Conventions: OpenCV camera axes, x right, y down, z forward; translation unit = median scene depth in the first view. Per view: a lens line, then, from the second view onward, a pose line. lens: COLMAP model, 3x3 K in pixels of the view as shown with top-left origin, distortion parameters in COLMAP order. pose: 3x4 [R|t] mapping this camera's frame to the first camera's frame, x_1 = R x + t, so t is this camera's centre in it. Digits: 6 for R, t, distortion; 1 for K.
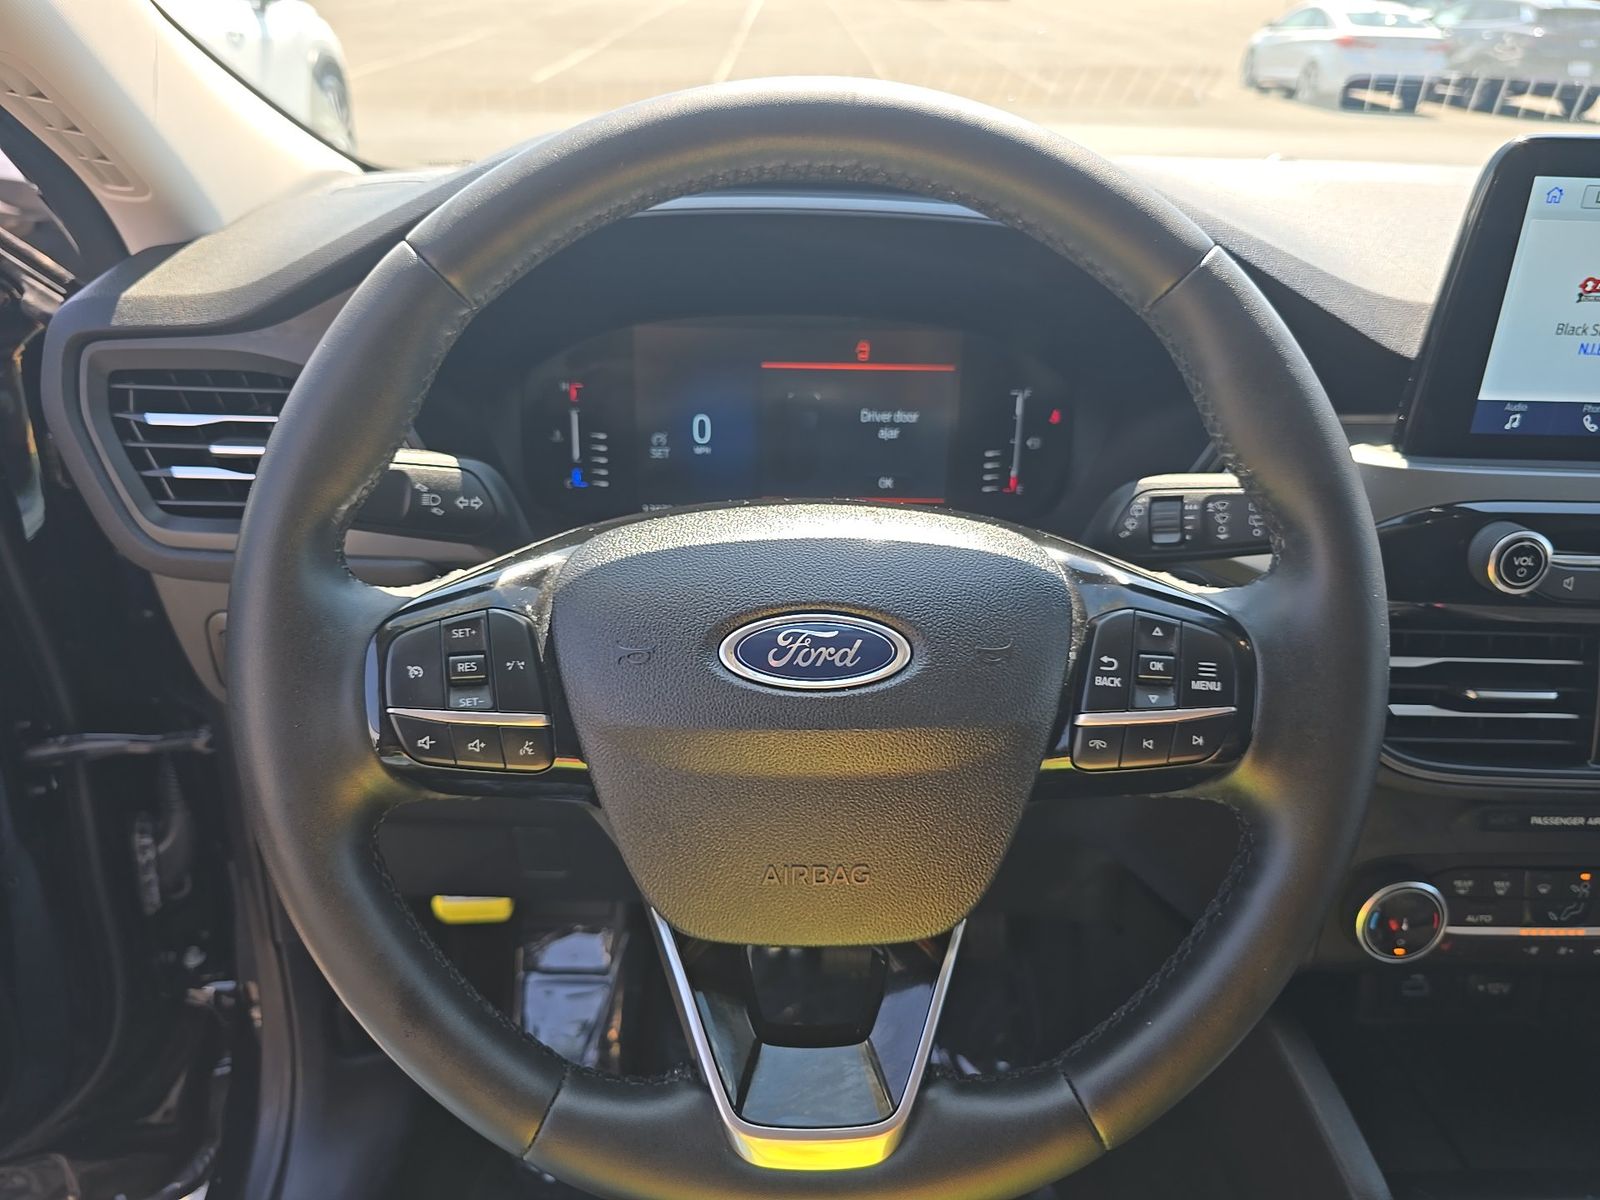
lens RADIAL K [[1064.8, 0, 795.4], [0, 1064.8, 597.6], [0, 0, 1]] dist [-0.002420, -0.020647]
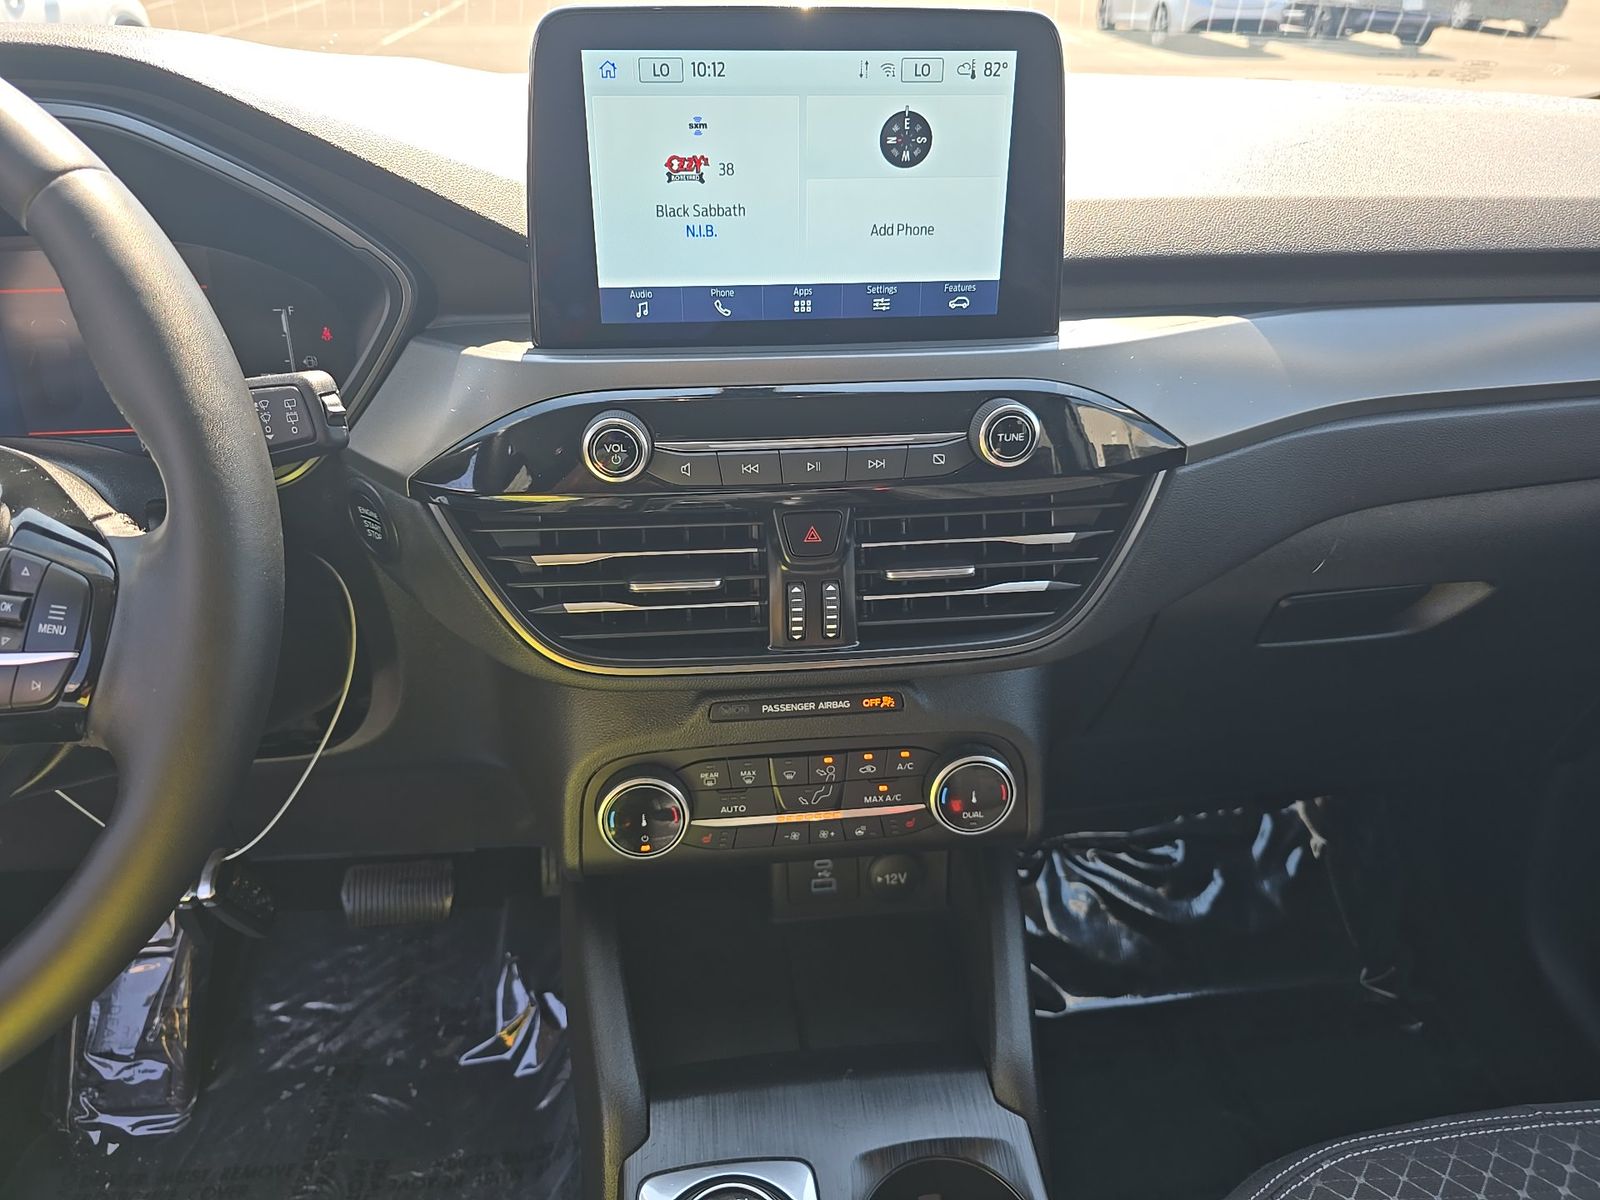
lens RADIAL K [[1064.8, 0, 793.0], [0, 1064.8, 597.7], [0, 0, 1]] dist [-0.002420, -0.020647]
pose [[0.992261, -0.064293, 0.106225, 0.693471], [0.059683, 0.997156, 0.046029, 0.065449], [-0.108883, -0.039333, 0.993276, -0.015470]]
